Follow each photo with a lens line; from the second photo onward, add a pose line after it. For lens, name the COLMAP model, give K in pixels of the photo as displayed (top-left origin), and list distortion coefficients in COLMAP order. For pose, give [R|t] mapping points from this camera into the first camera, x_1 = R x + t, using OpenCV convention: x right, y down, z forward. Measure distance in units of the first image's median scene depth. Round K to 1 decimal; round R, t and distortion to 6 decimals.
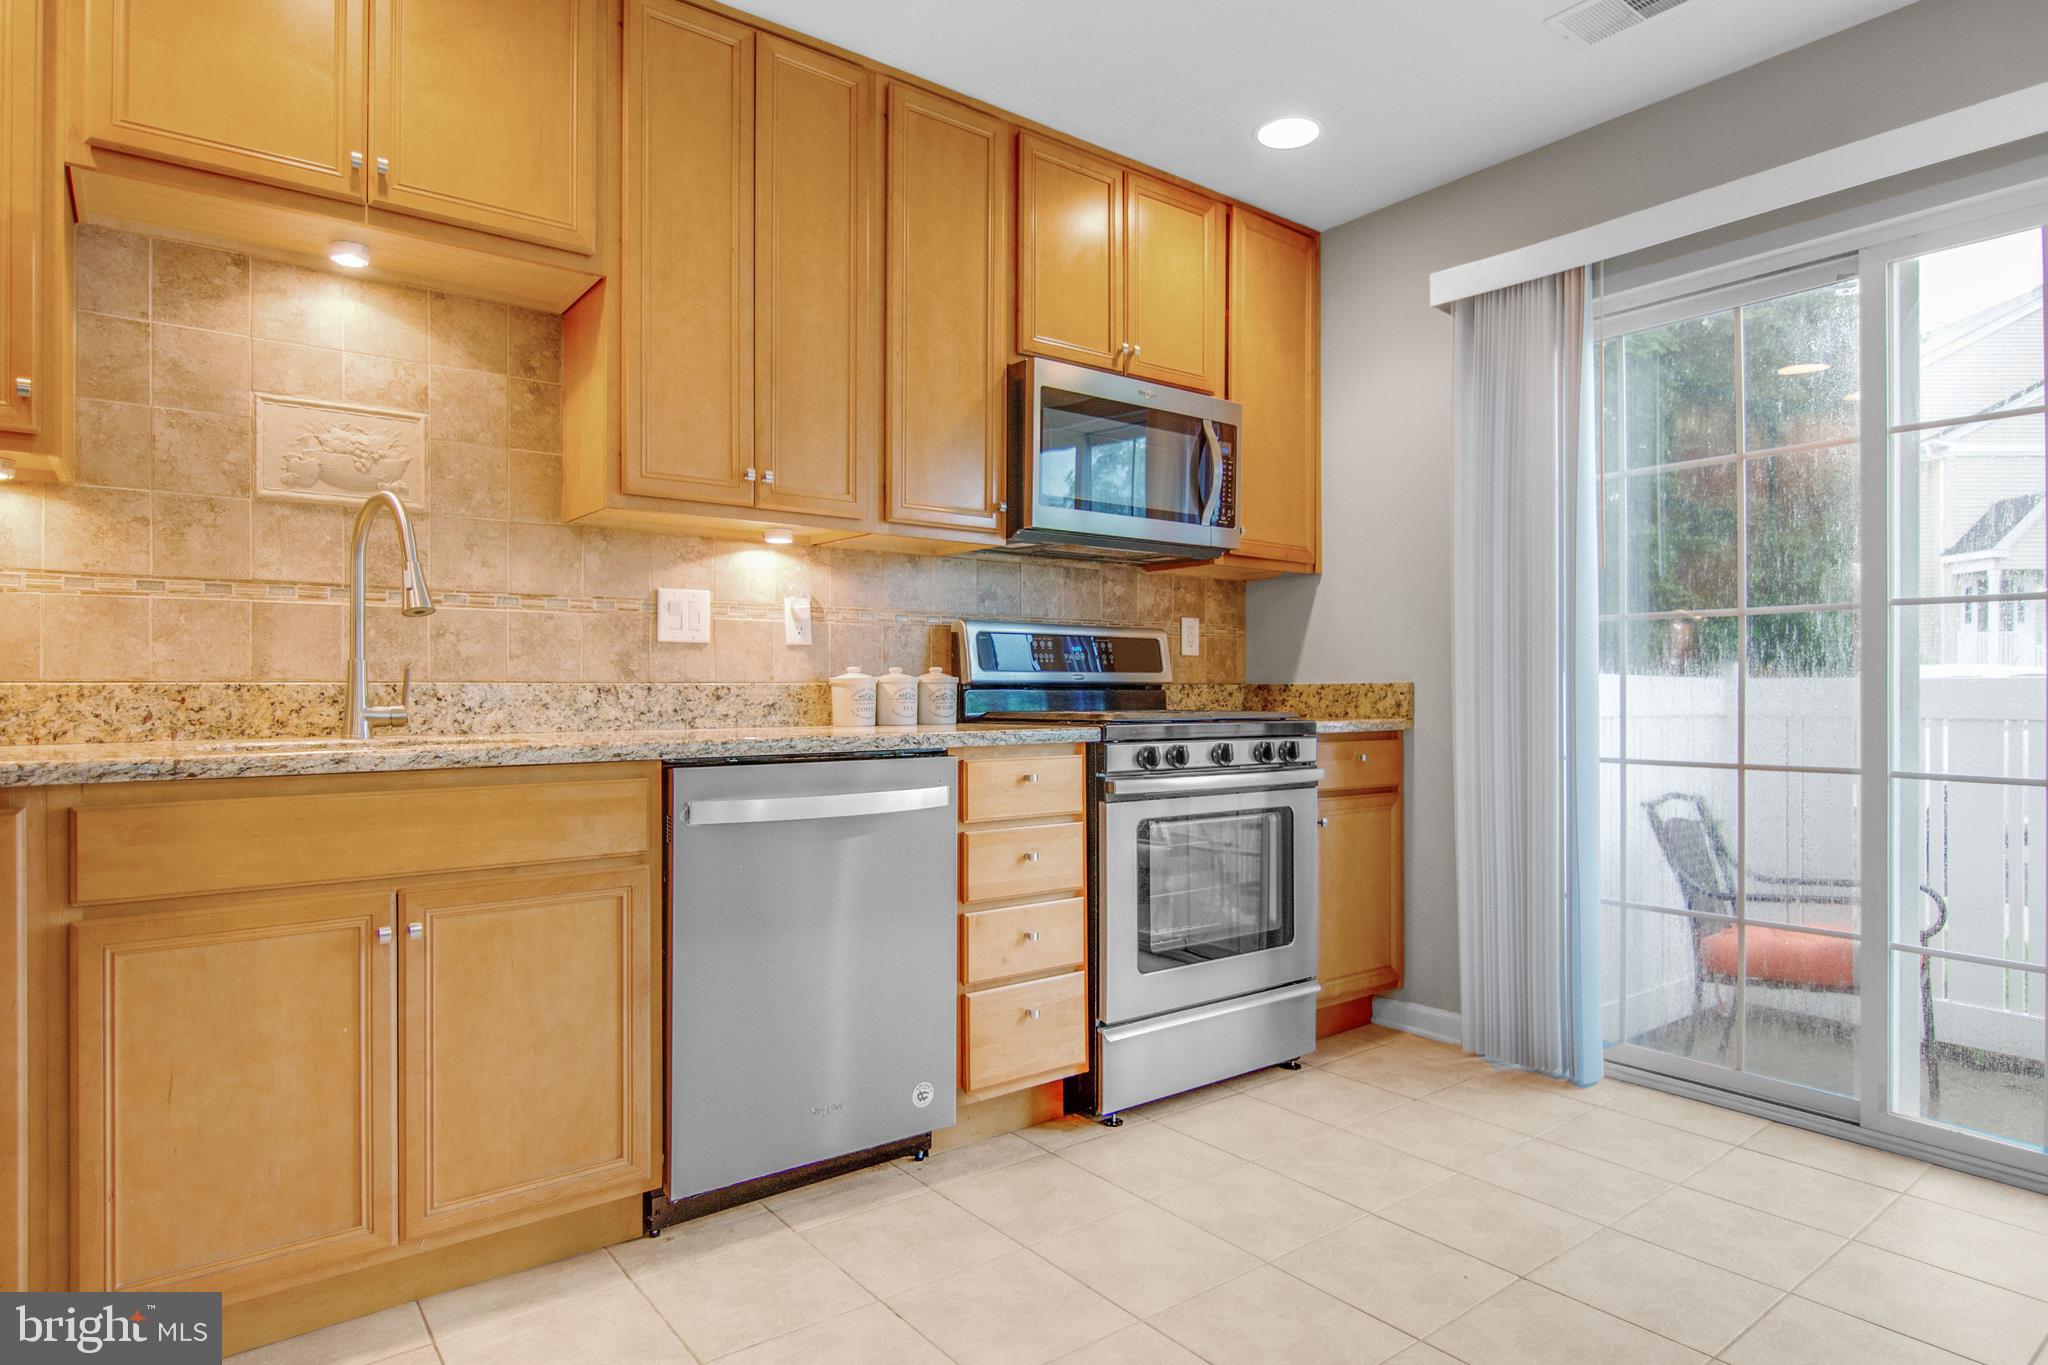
lens RADIAL K [[1137.2, 0, 1023.2], [0, 1137.2, 682.6], [0, 0, 1]] dist [0.001928, -0.002411]
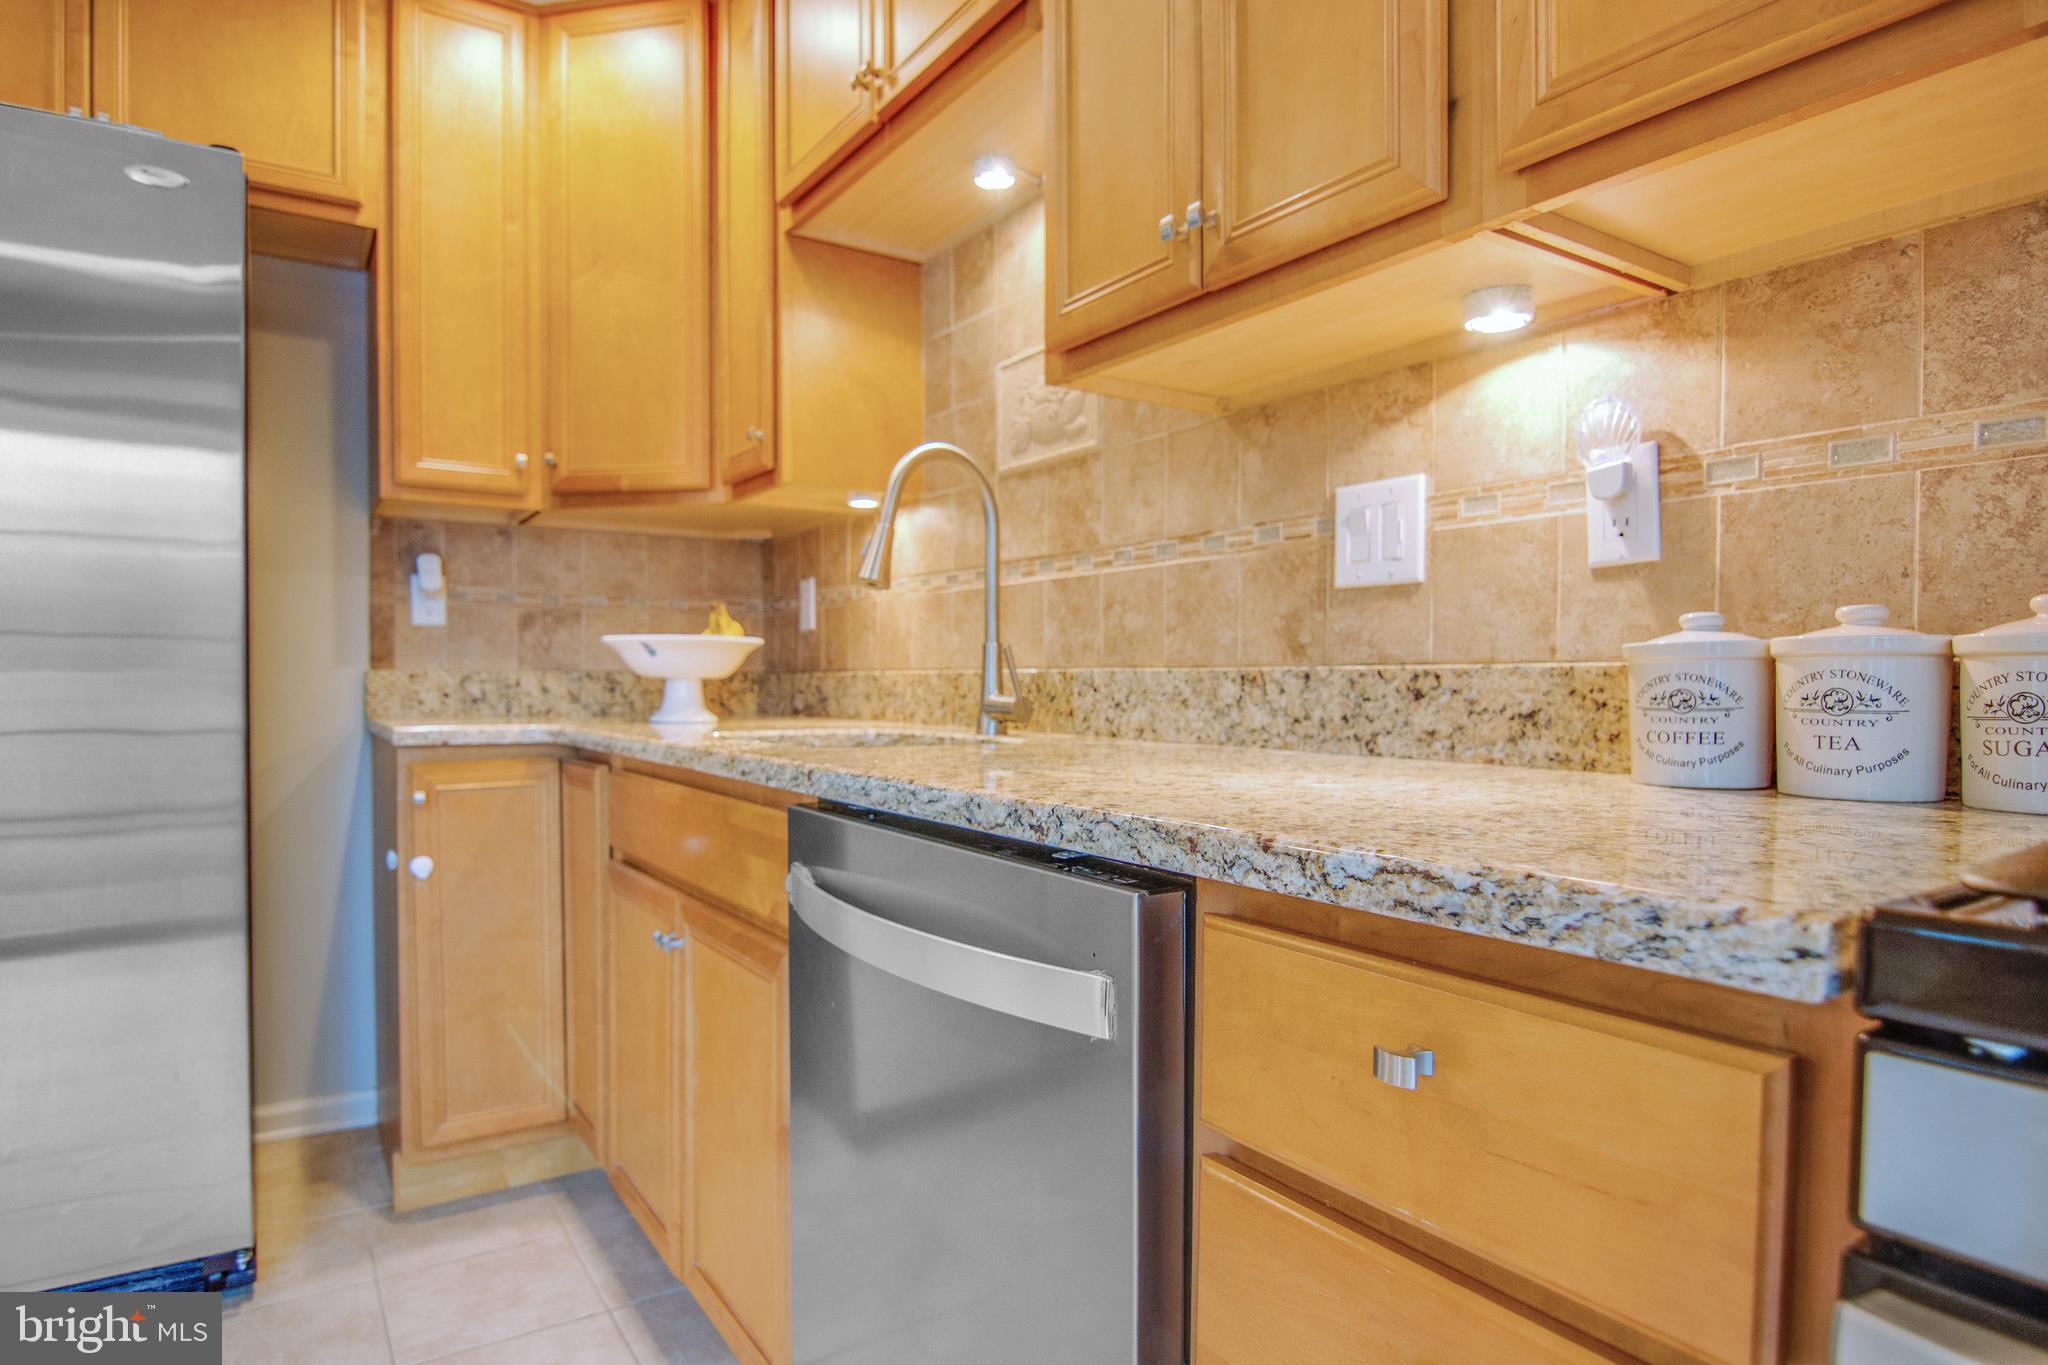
lens RADIAL K [[1137.2, 0, 1022.4], [0, 1137.2, 696.1], [0, 0, 1]] dist [0.001928, -0.002411]
pose [[-0.064596, 0.016079, -0.997782, 0.230947], [0.003410, 0.999868, 0.015892, 0.005756], [0.997906, -0.002376, -0.064642, 0.906687]]
